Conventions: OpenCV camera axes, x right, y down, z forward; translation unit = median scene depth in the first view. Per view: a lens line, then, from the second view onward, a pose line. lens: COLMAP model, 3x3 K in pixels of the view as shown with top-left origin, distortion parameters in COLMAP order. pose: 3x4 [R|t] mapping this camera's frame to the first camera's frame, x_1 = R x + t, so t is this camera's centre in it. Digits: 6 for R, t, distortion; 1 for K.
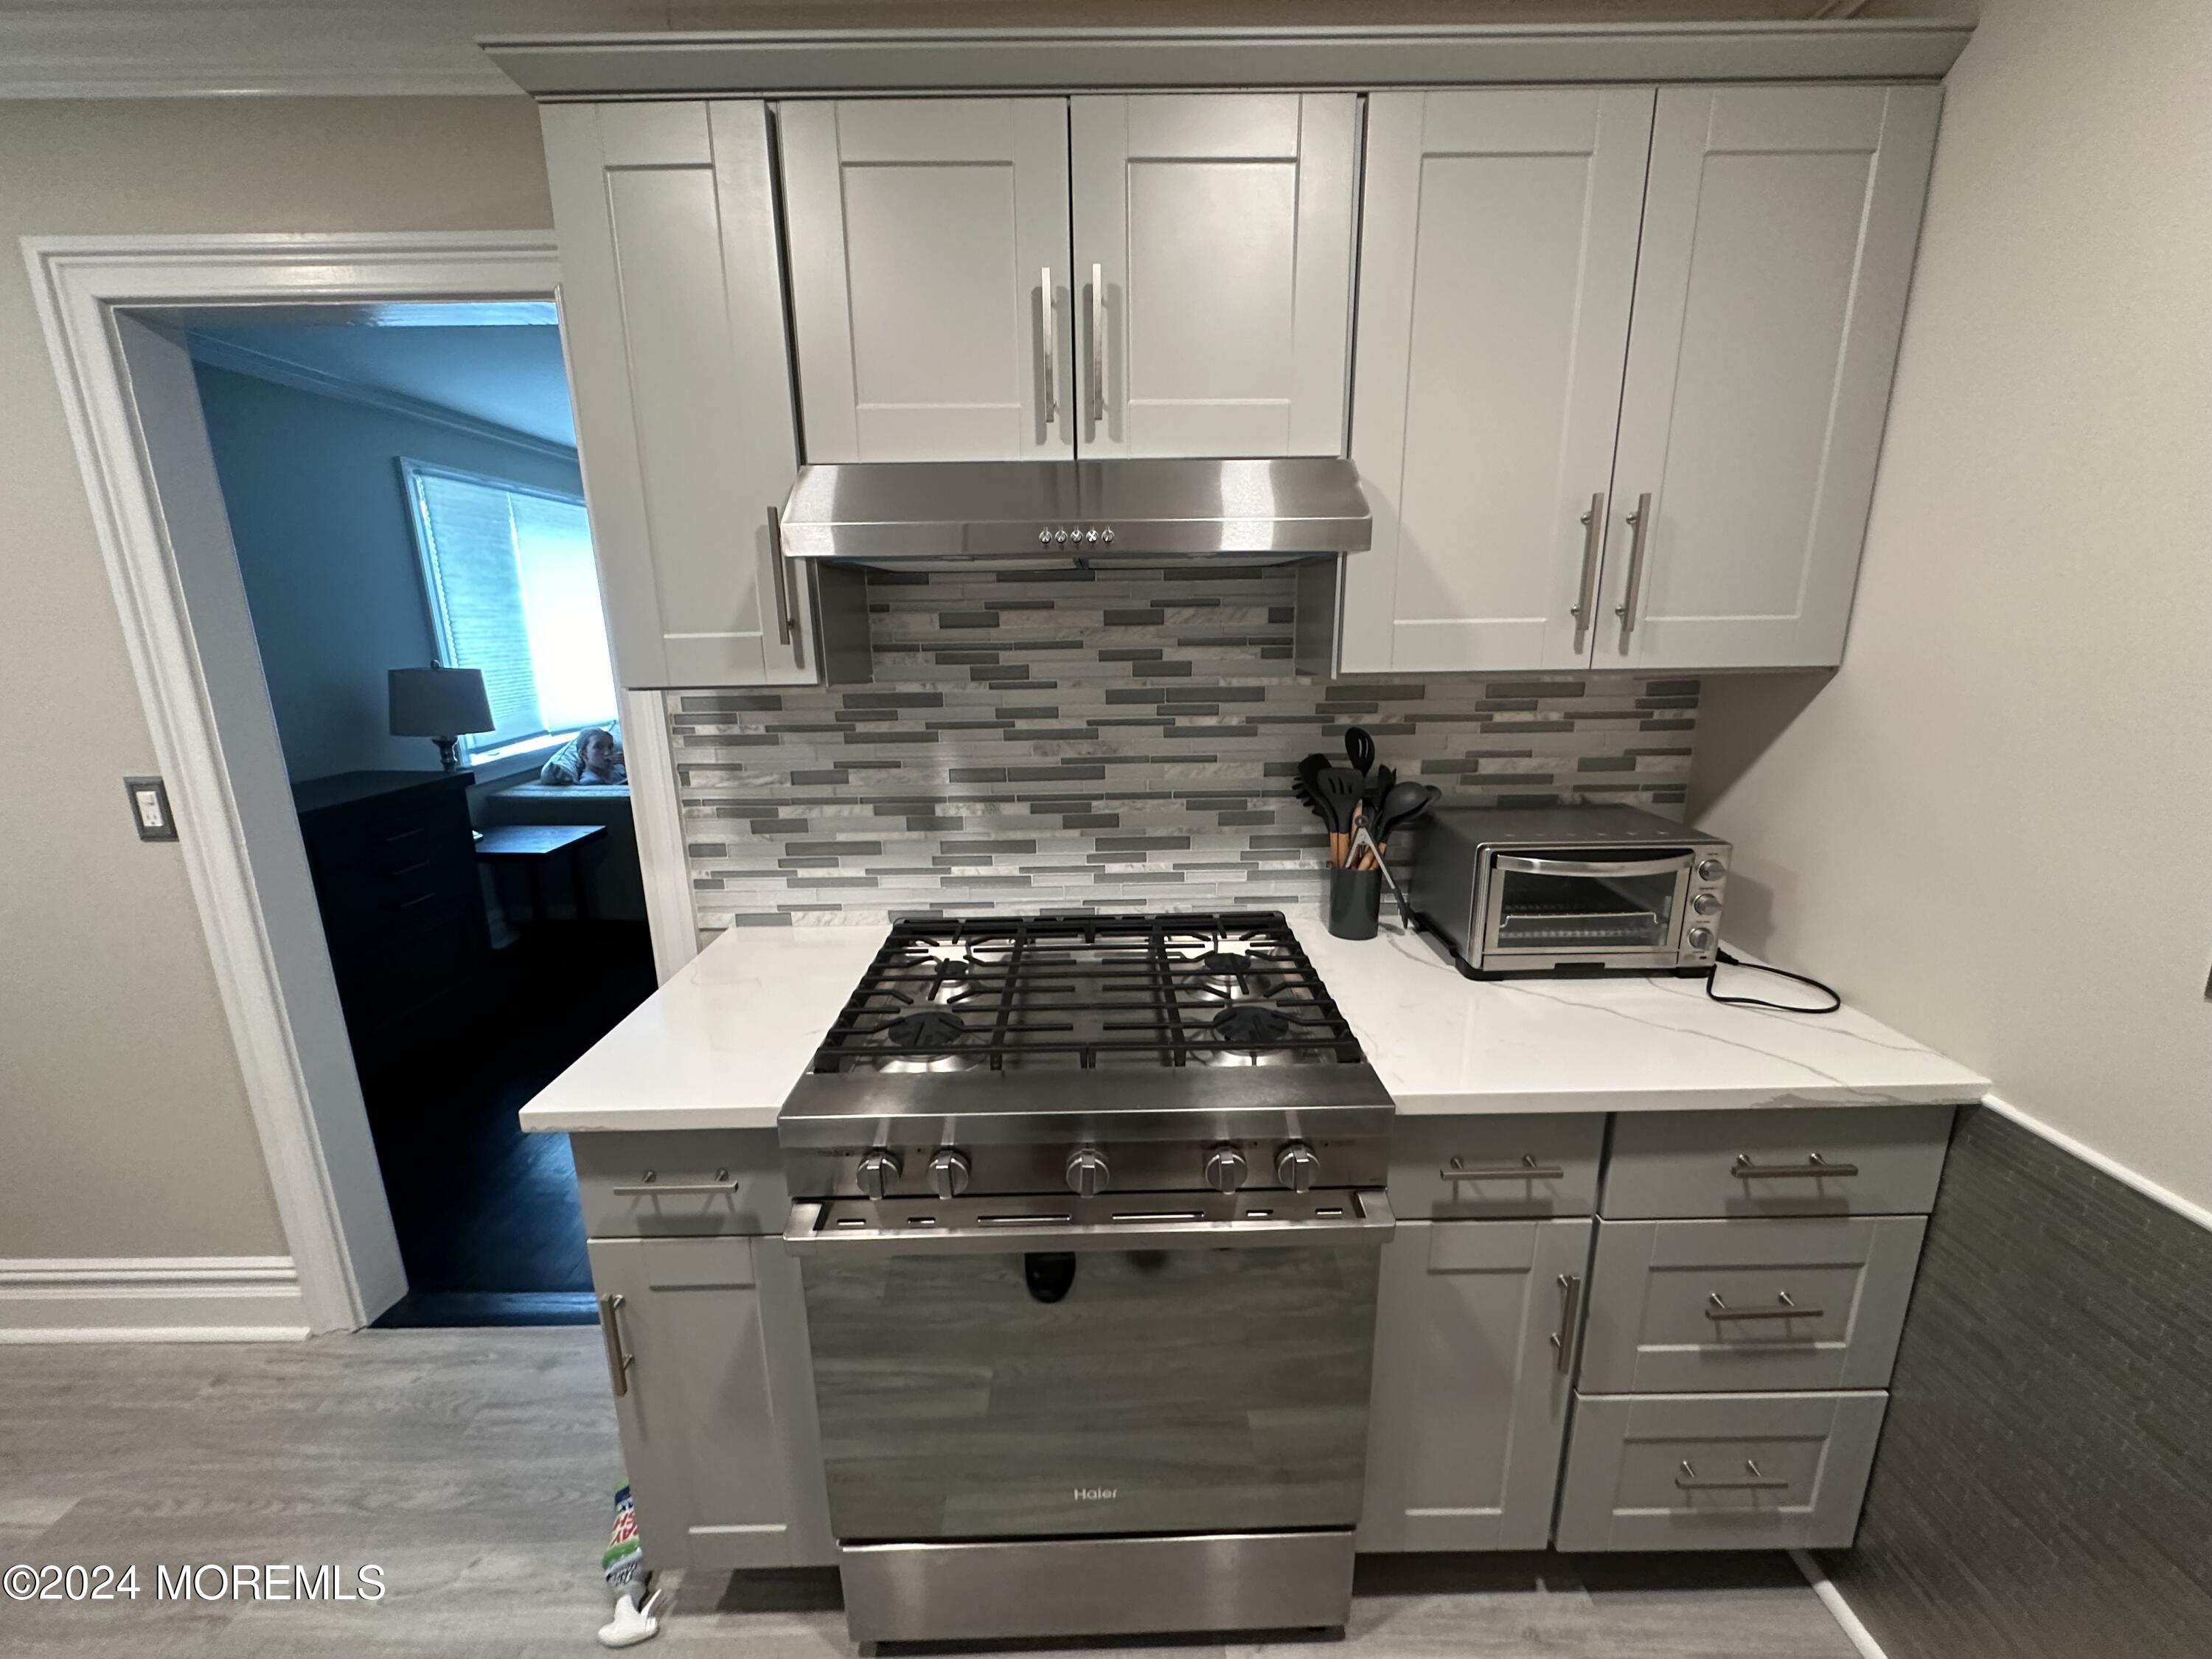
lens RADIAL K [[880.2, 0, 1106.0], [0, 880.2, 829.5], [0, 0, 1]] dist [-0.000872, 0.000210]
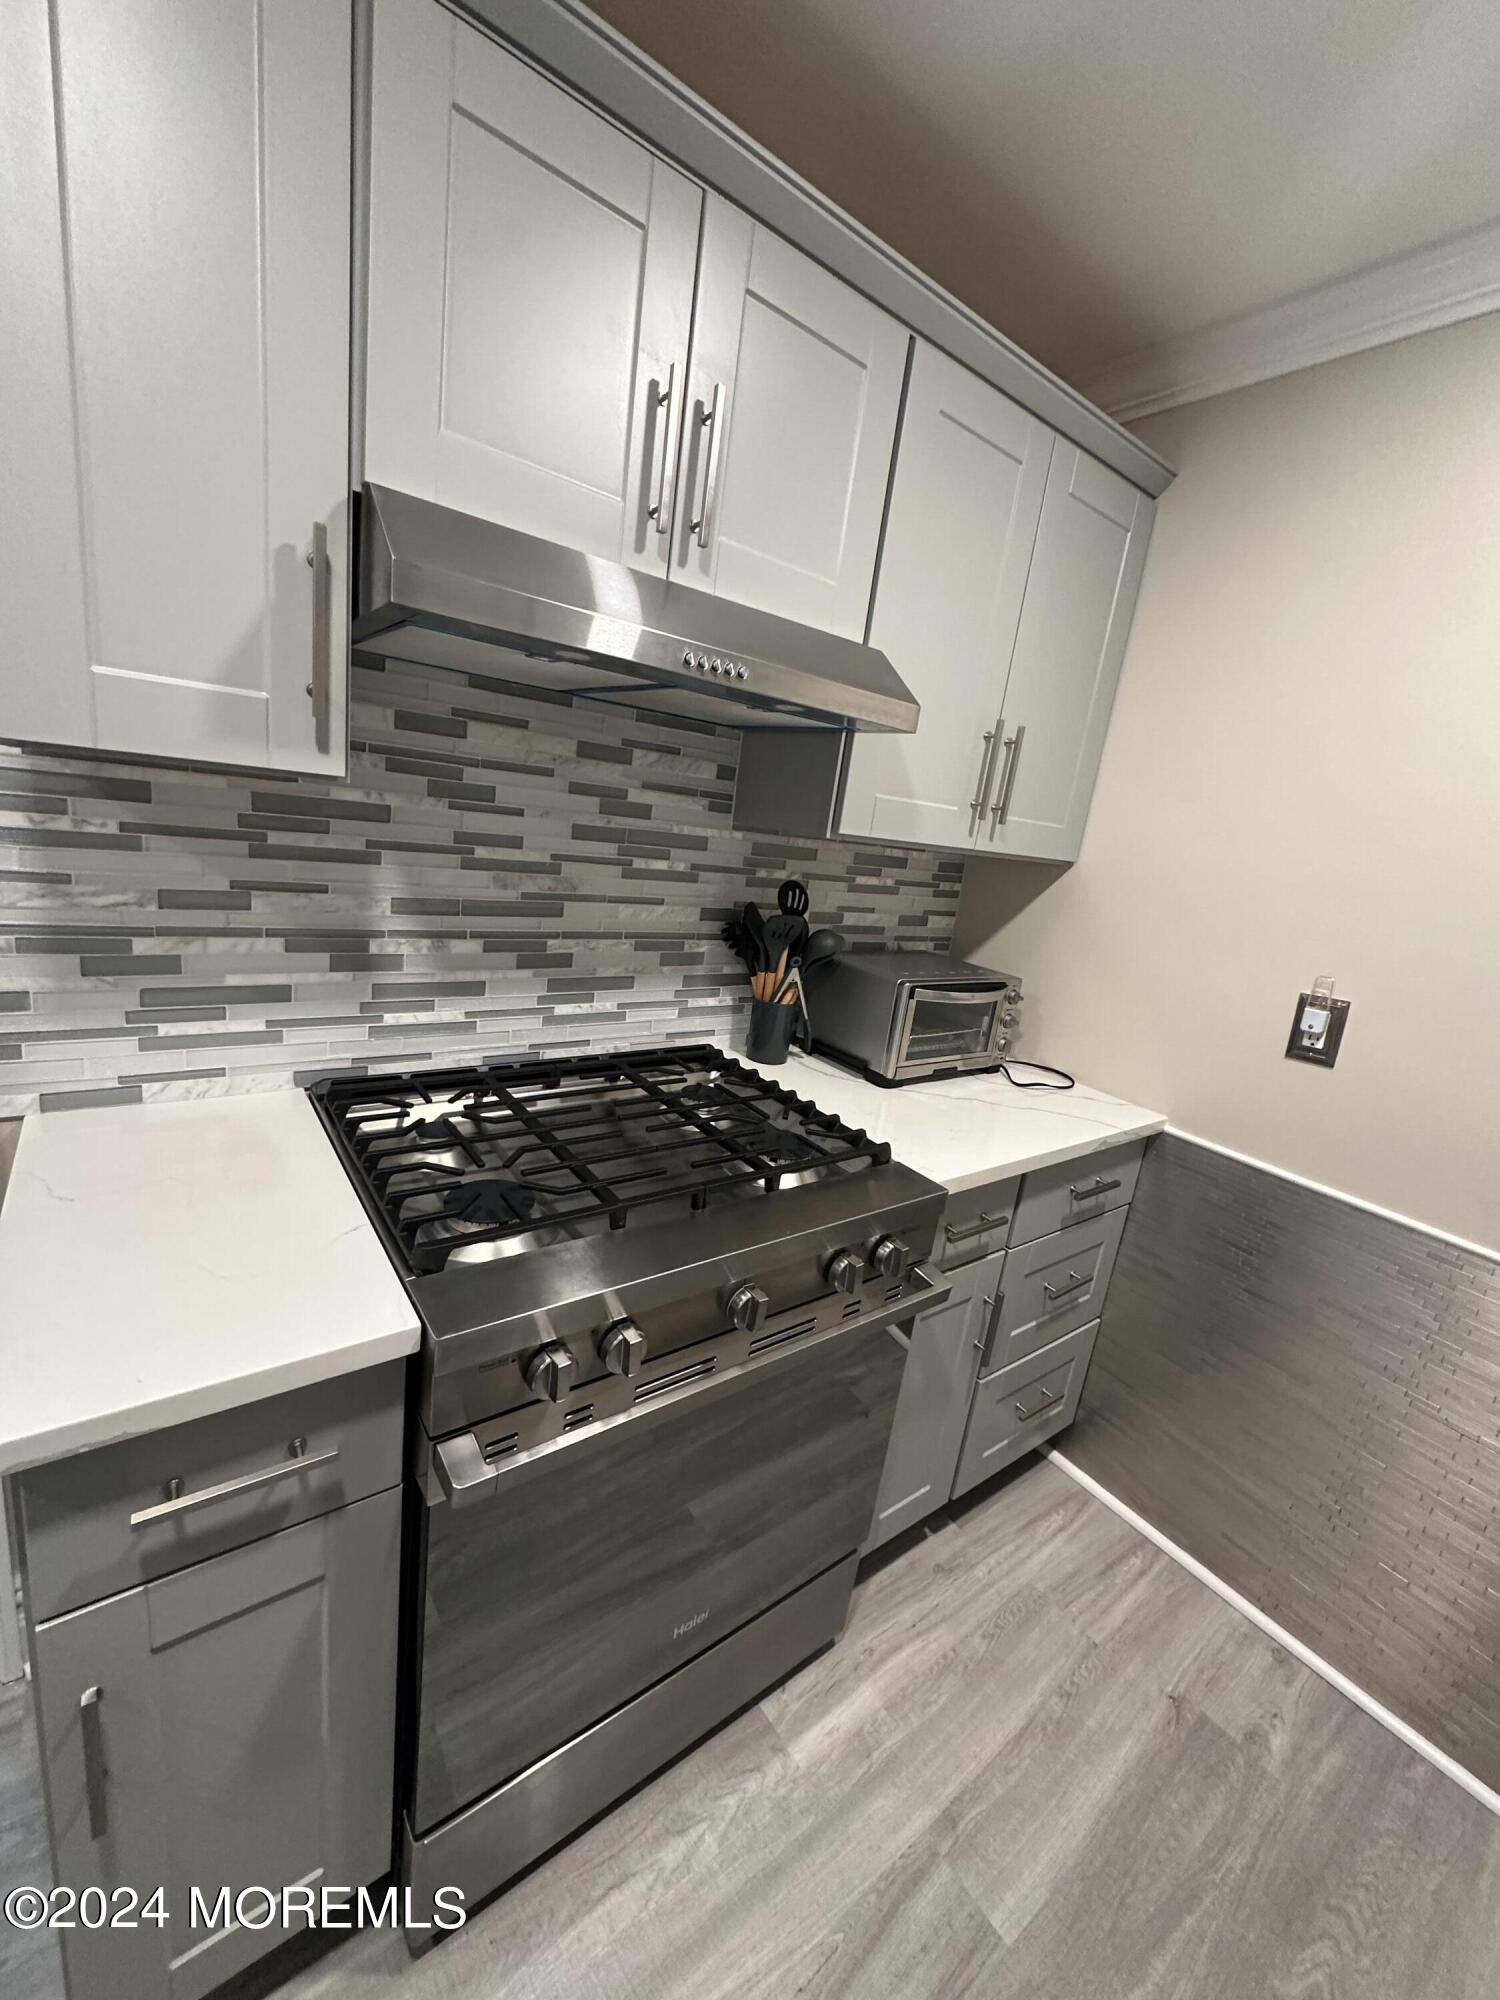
lens RADIAL K [[795.8, 0, 750.0], [0, 795.8, 1000.0], [0, 0, 1]] dist [-0.000872, 0.000210]
pose [[0.796679, -0.023797, 0.603934, -0.368122], [0.003443, 0.999387, 0.034838, 0.003591], [-0.604393, -0.025675, 0.796273, 0.184070]]
